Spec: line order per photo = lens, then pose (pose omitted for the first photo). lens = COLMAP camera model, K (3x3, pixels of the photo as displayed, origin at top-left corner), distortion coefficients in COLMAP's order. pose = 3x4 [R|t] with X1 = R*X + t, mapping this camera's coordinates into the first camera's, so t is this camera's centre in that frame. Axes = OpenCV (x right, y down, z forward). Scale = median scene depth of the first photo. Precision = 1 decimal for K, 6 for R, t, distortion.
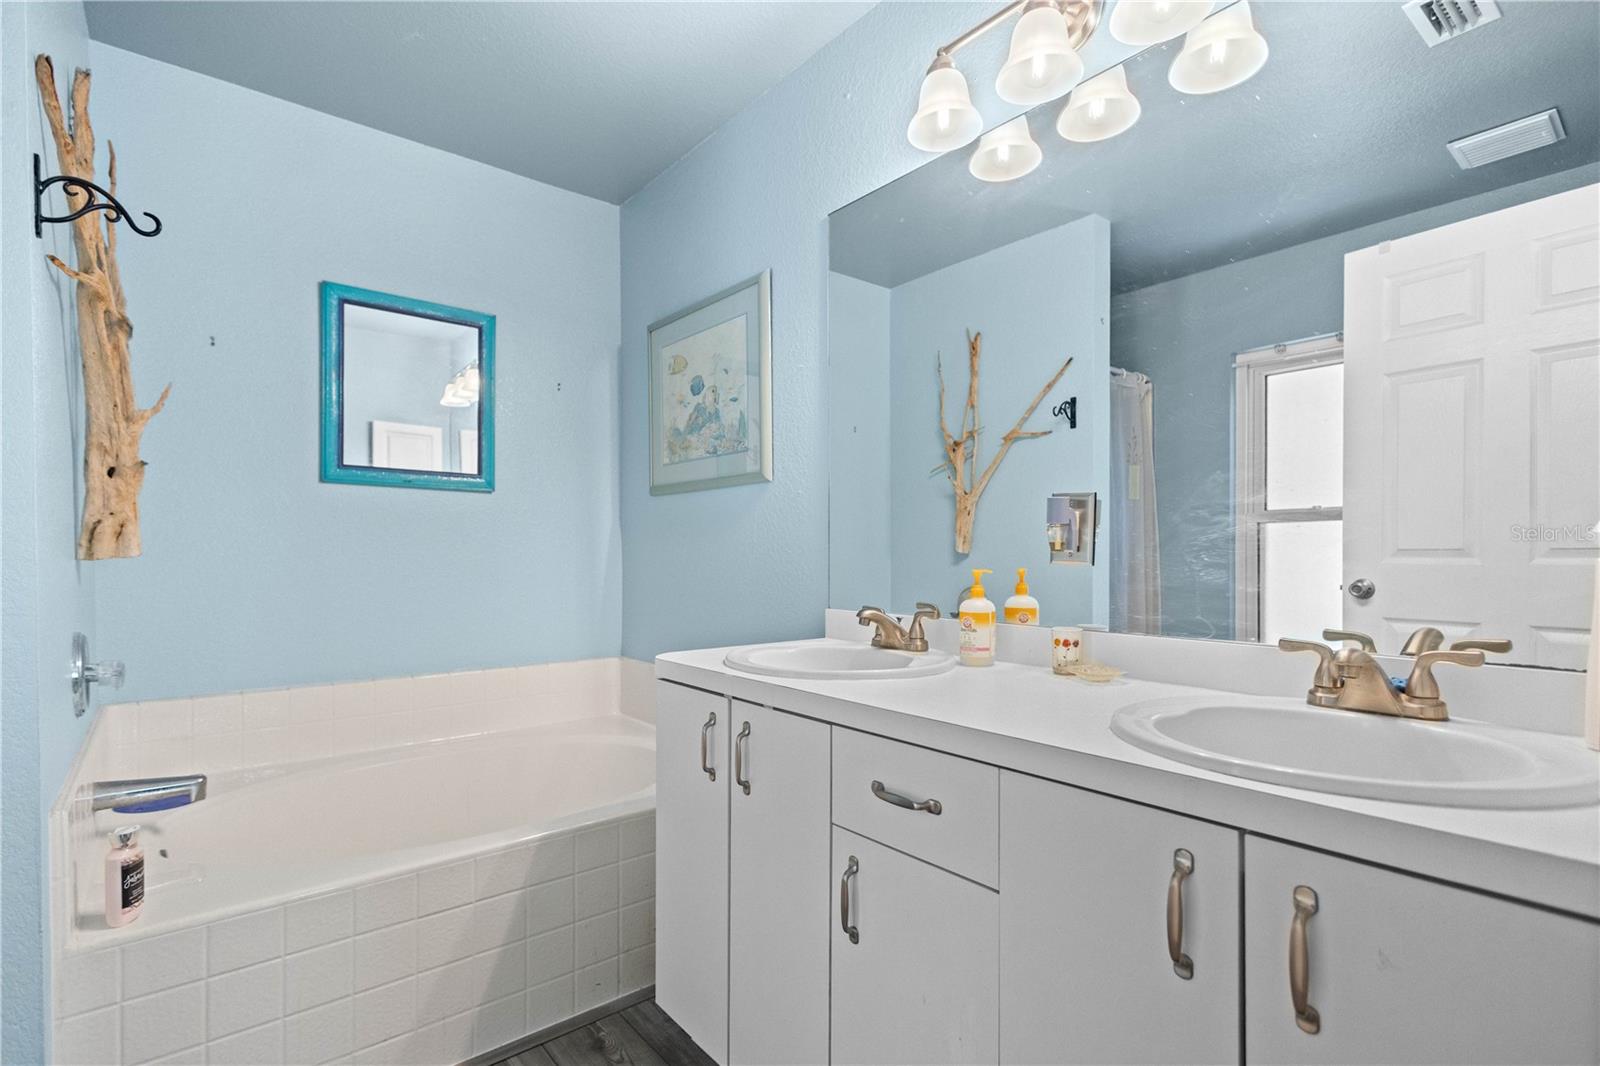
lens RADIAL K [[757.7, 0, 800.0], [0, 757.7, 533.0], [0, 0, 1]] dist [0.016686, -0.000448]
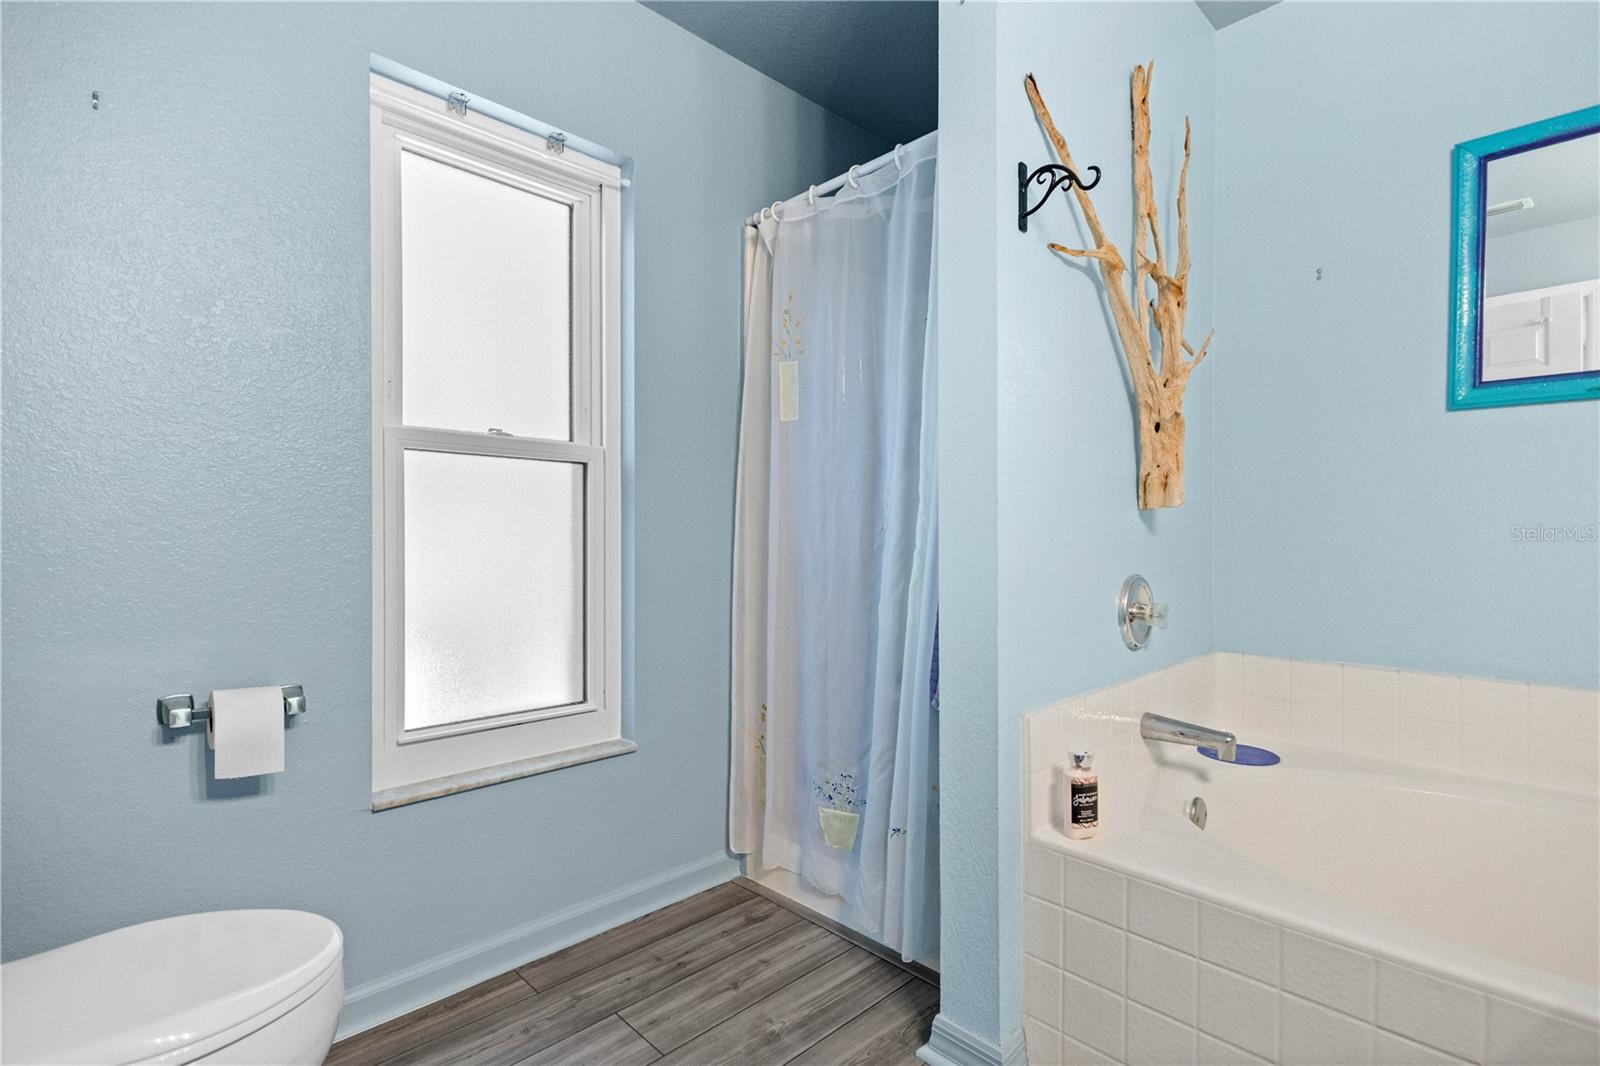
lens RADIAL K [[757.7, 0, 800.0], [0, 757.7, 533.0], [0, 0, 1]] dist [0.016686, -0.000448]
pose [[0.087763, -0.003637, -0.996135, 0.114132], [0.027731, 0.999615, -0.001207, 0.055423], [0.995755, -0.027518, 0.087830, 0.408821]]
